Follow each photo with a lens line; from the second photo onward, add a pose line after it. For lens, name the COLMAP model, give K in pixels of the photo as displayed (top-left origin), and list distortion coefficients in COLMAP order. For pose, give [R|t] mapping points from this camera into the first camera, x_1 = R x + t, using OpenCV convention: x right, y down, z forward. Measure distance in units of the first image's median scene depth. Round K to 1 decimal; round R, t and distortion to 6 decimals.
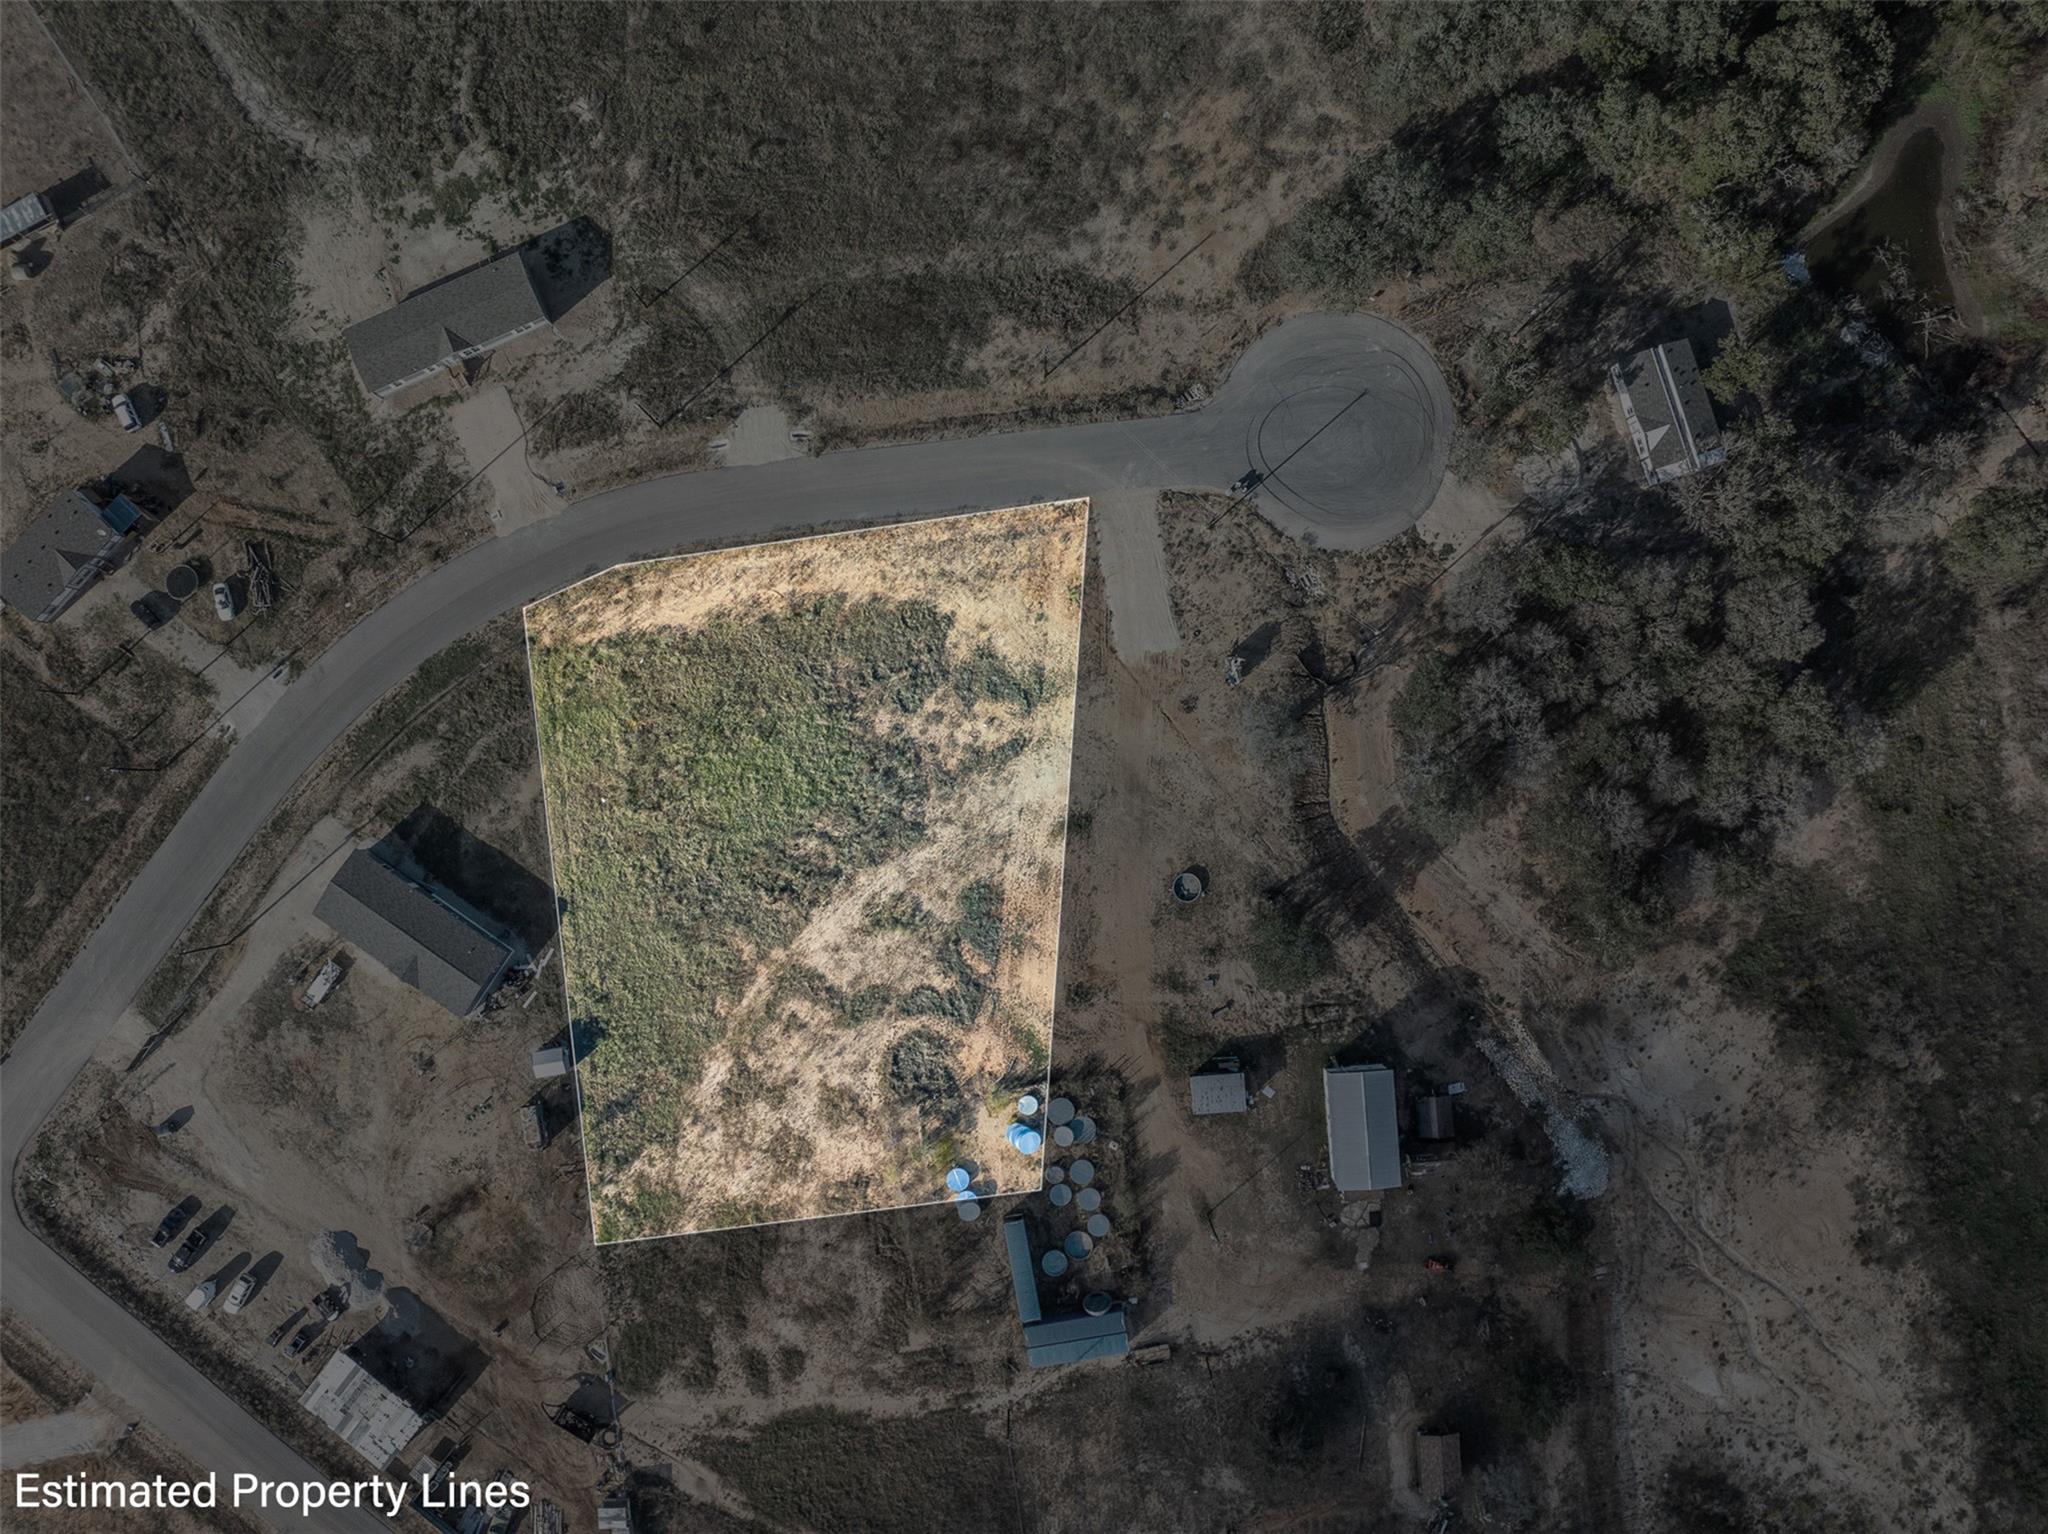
lens RADIAL K [[1441.7, 0, 1025.6], [0, 1441.7, 766.4], [0, 0, 1]] dist [-0.048437, 0.013428]
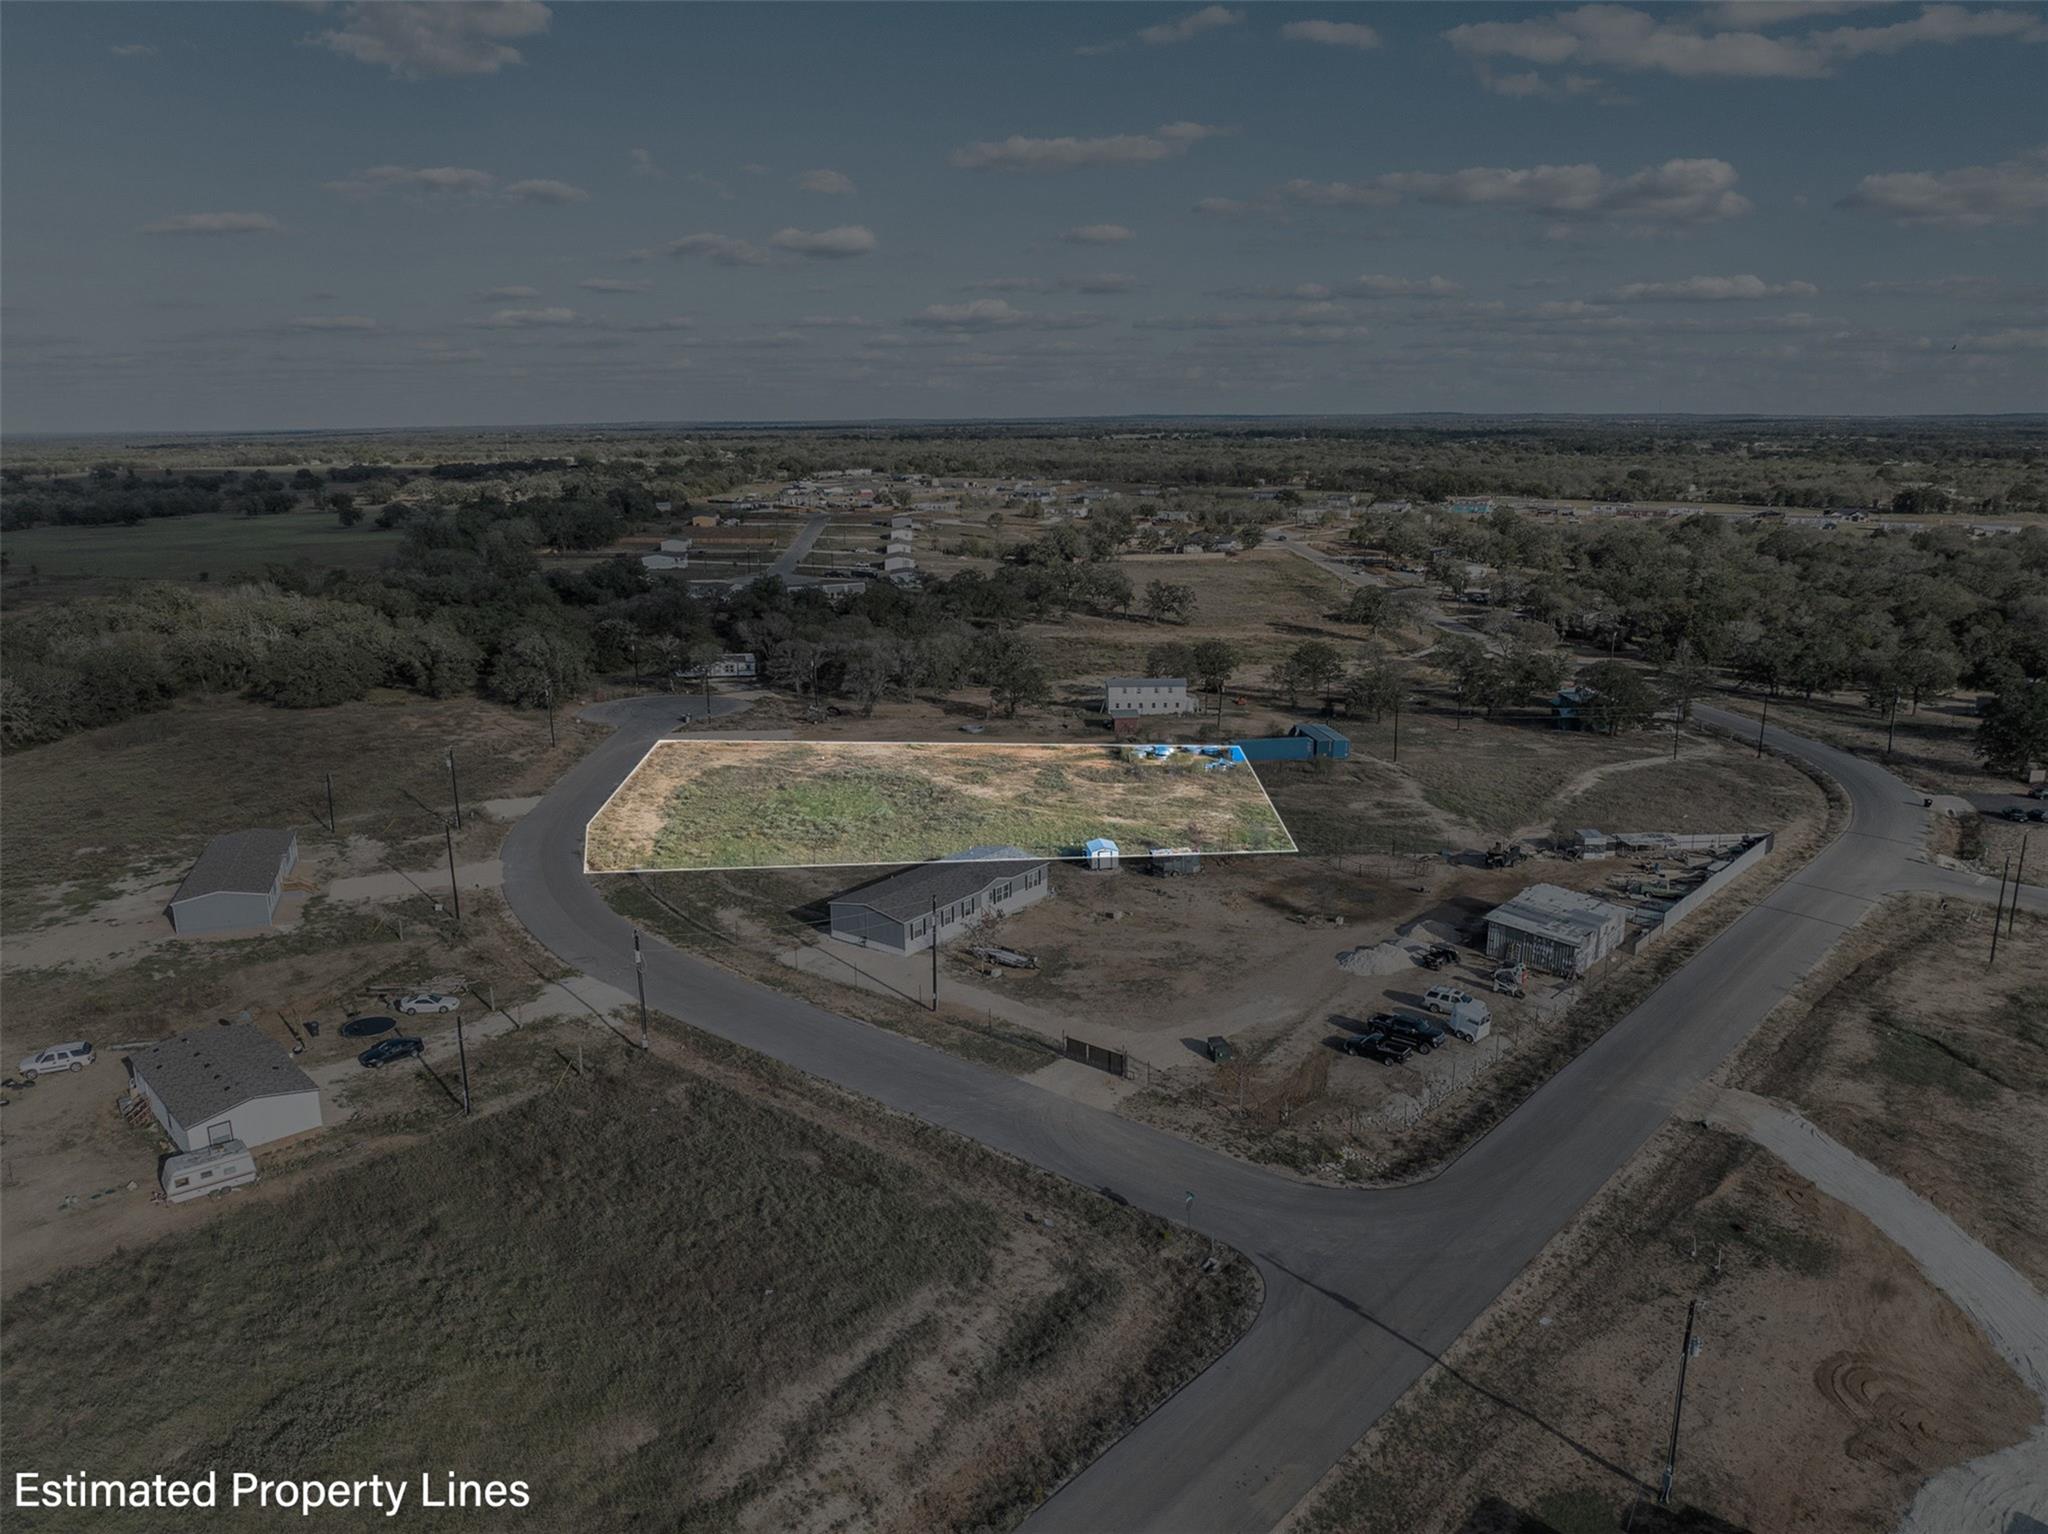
lens RADIAL K [[1441.7, 0, 1020.2], [0, 1441.7, 768.7], [0, 0, 1]] dist [-0.048437, 0.013428]
pose [[0.056872, -0.230105, 0.971503, -1.181243], [0.997872, 0.044185, -0.047950, 0.191263], [-0.031892, 0.972162, 0.232128, 0.724833]]
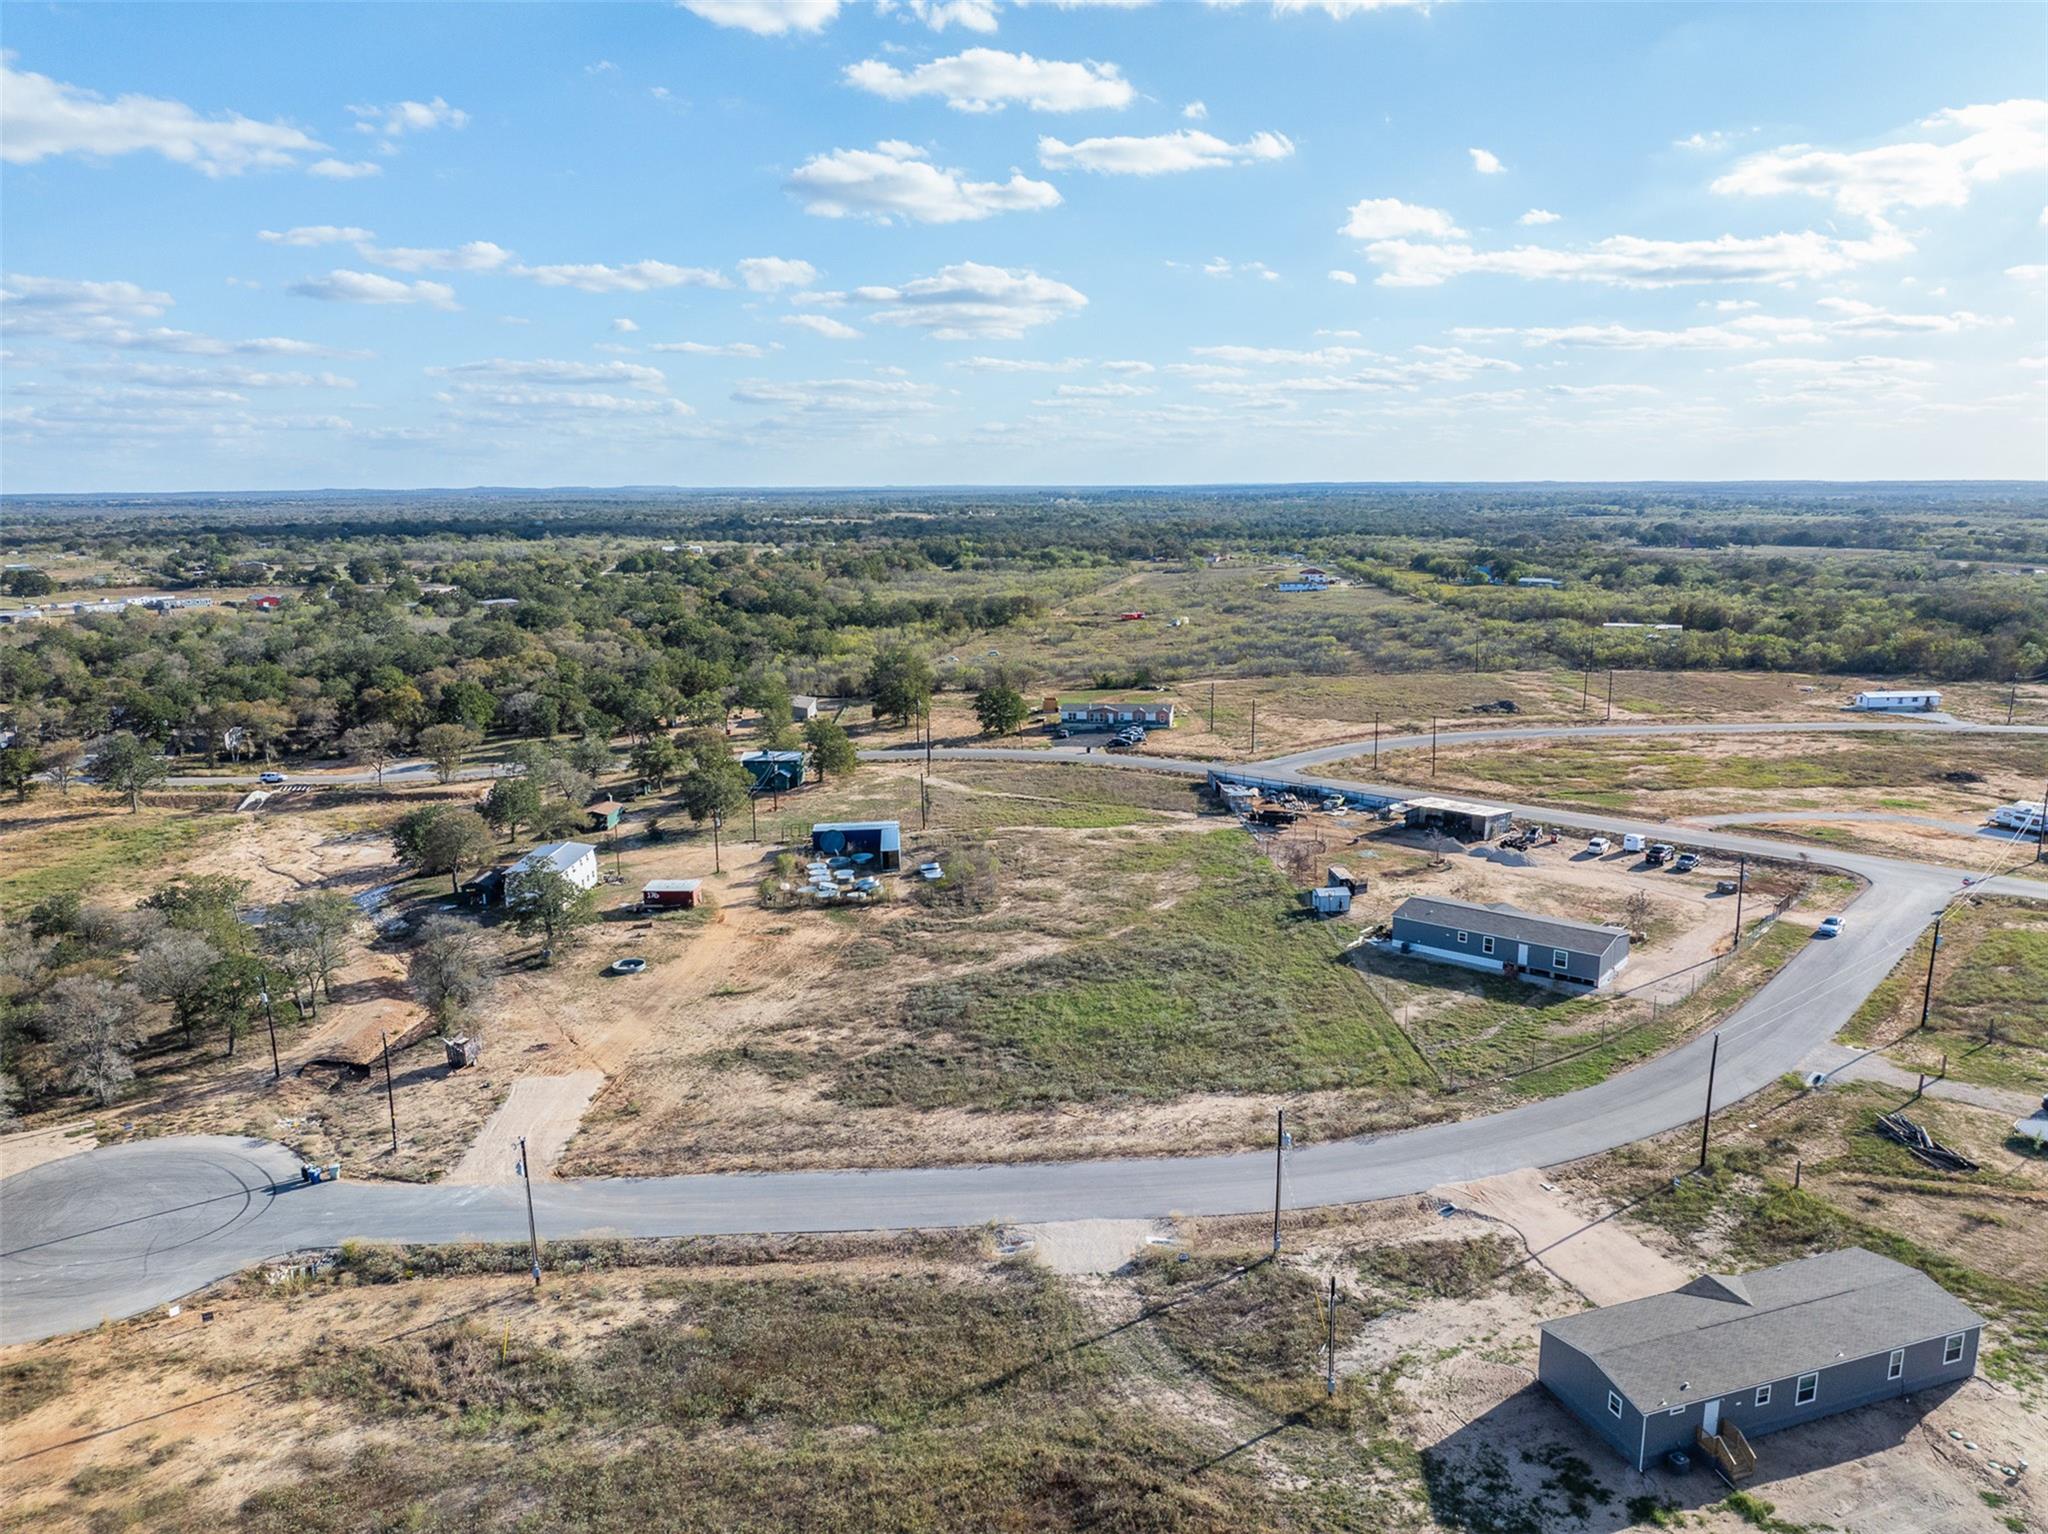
lens RADIAL K [[1441.7, 0, 1025.5], [0, 1441.7, 767.9], [0, 0, 1]] dist [-0.048437, 0.013428]
pose [[-0.995514, -0.000091, 0.094613, -0.212838], [0.093374, -0.162234, 0.982324, -0.737922], [0.015260, 0.986752, 0.161515, 0.735329]]
